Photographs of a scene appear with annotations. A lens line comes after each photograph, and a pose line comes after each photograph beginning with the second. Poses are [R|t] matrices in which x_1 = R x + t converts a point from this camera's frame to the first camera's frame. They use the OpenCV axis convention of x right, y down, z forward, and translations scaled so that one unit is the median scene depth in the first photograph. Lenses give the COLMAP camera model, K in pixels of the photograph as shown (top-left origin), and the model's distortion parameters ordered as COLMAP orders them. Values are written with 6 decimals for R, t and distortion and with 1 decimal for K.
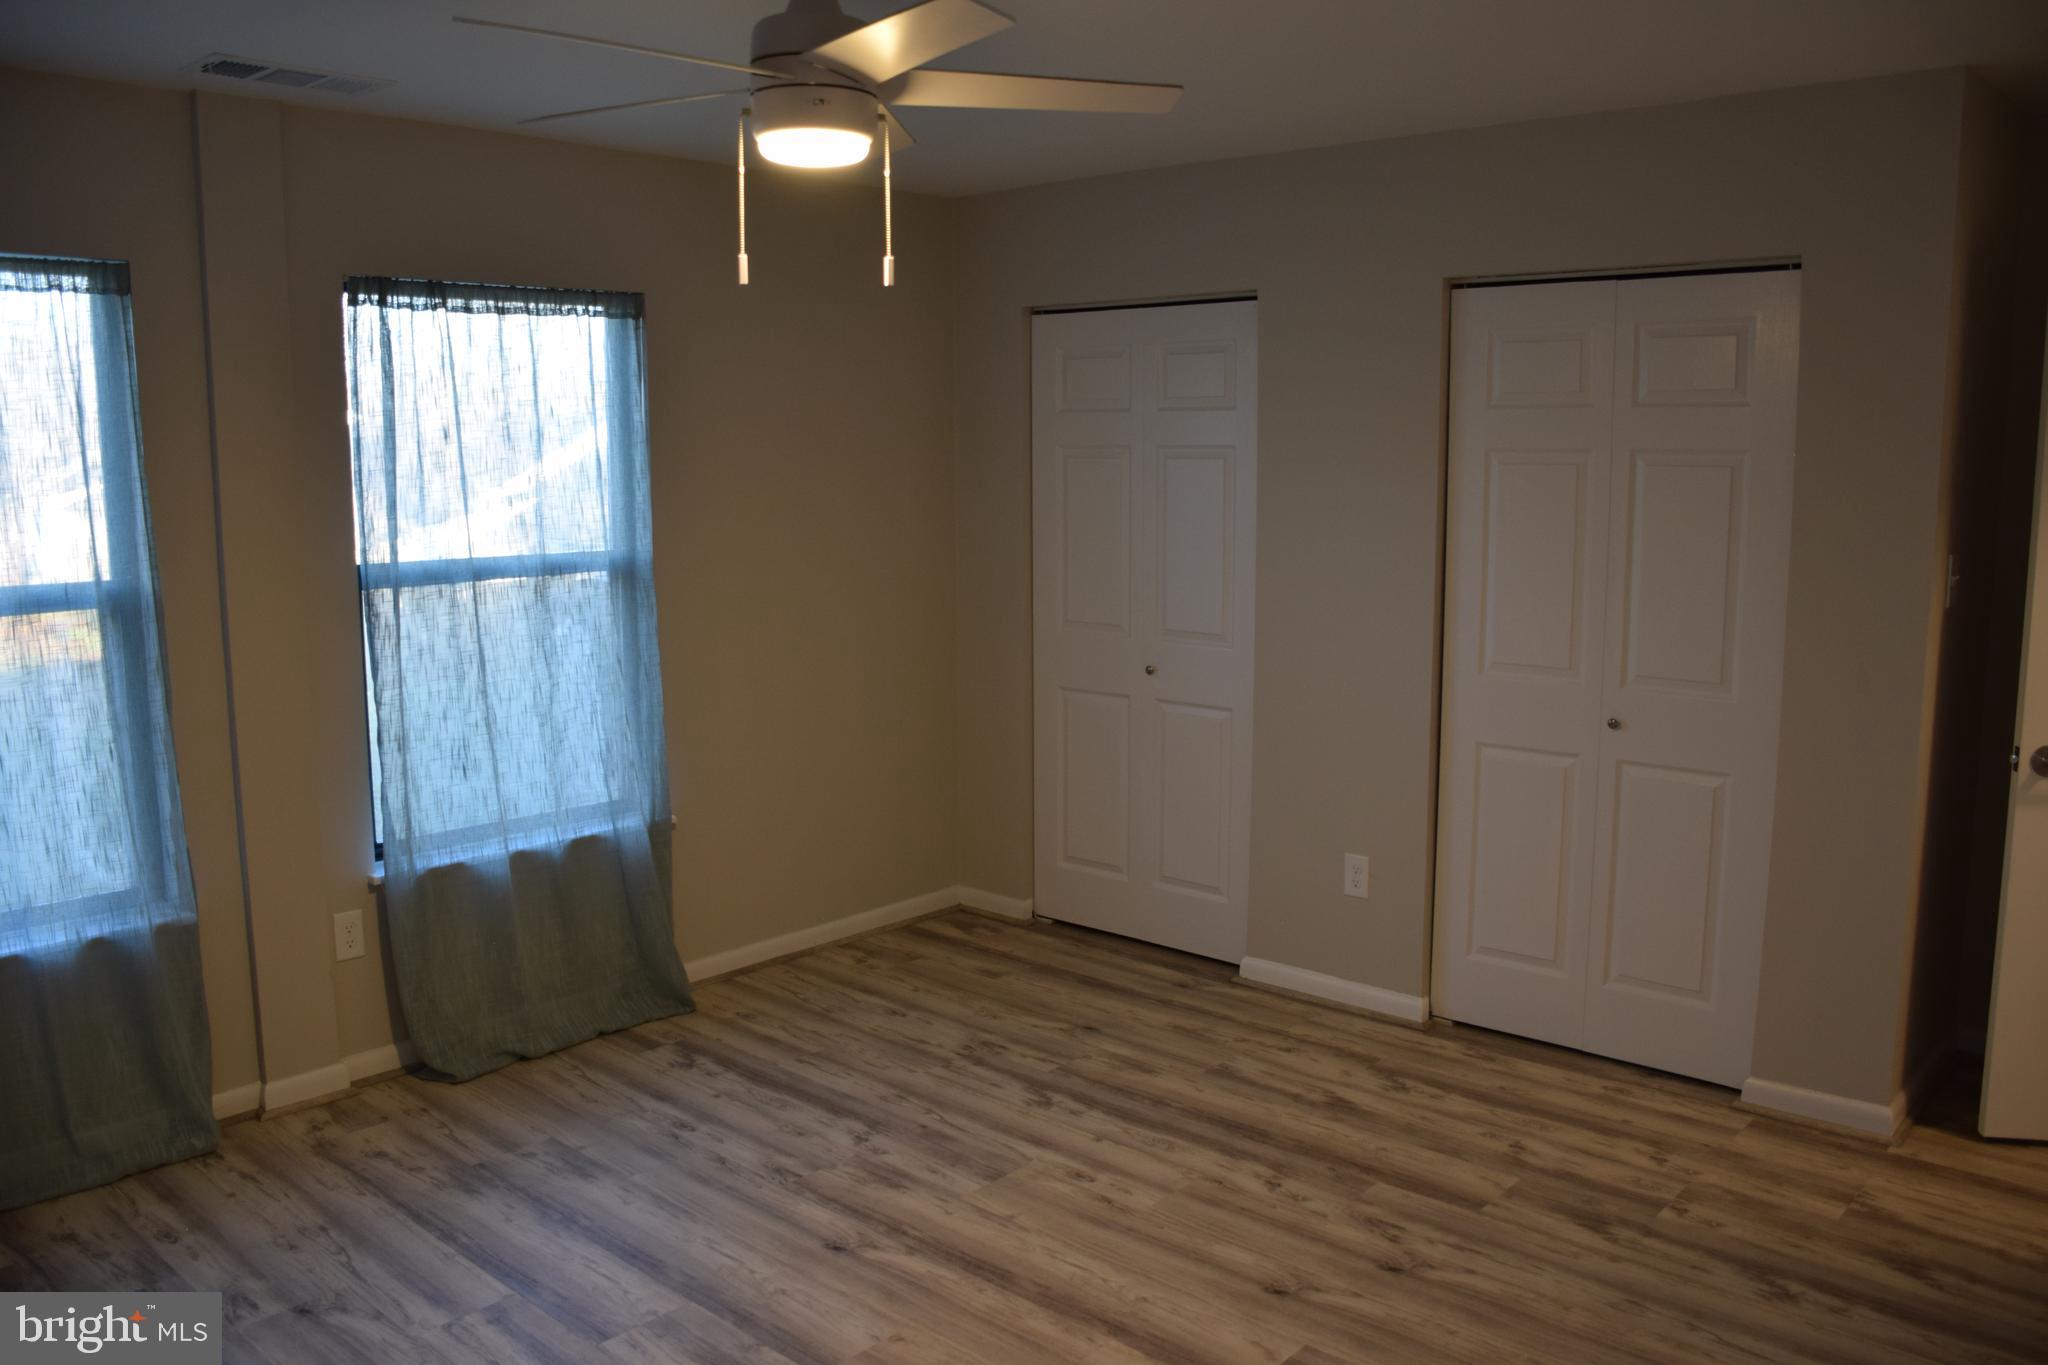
lens RADIAL K [[1602.4, 0, 1020.7], [0, 1602.4, 689.1], [0, 0, 1]] dist [-0.150303, 0.098844]
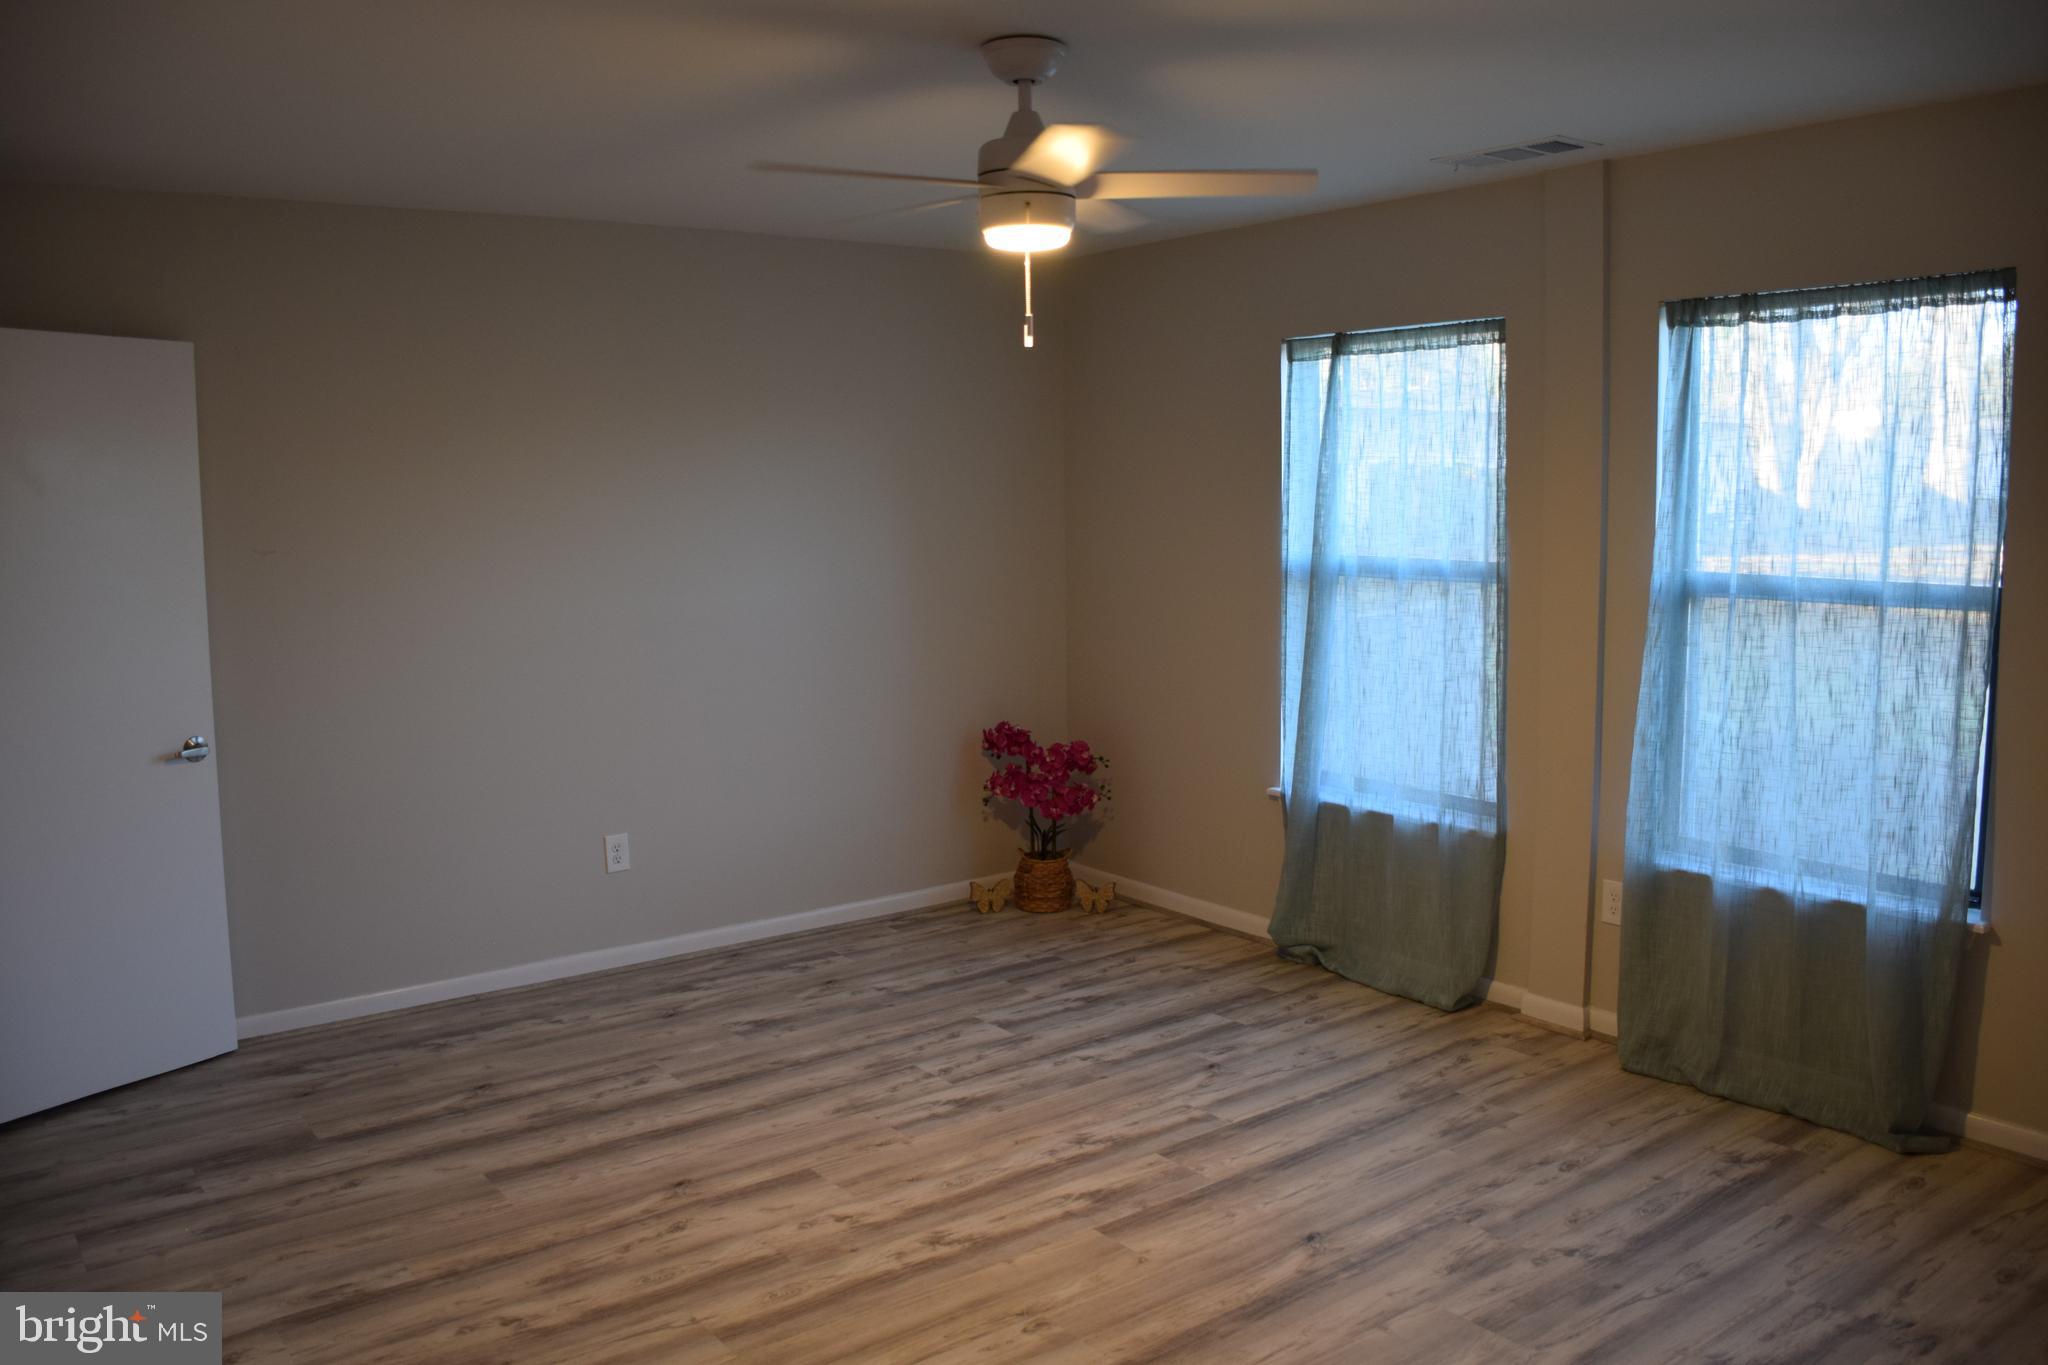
lens RADIAL K [[1602.4, 0, 977.9], [0, 1602.4, 677.8], [0, 0, 1]] dist [-0.150303, 0.098844]
pose [[-0.200710, 0.129314, -0.971078, 0.776206], [-0.127426, 0.979382, 0.156757, -0.123962], [0.971328, 0.155203, -0.180094, 0.802542]]
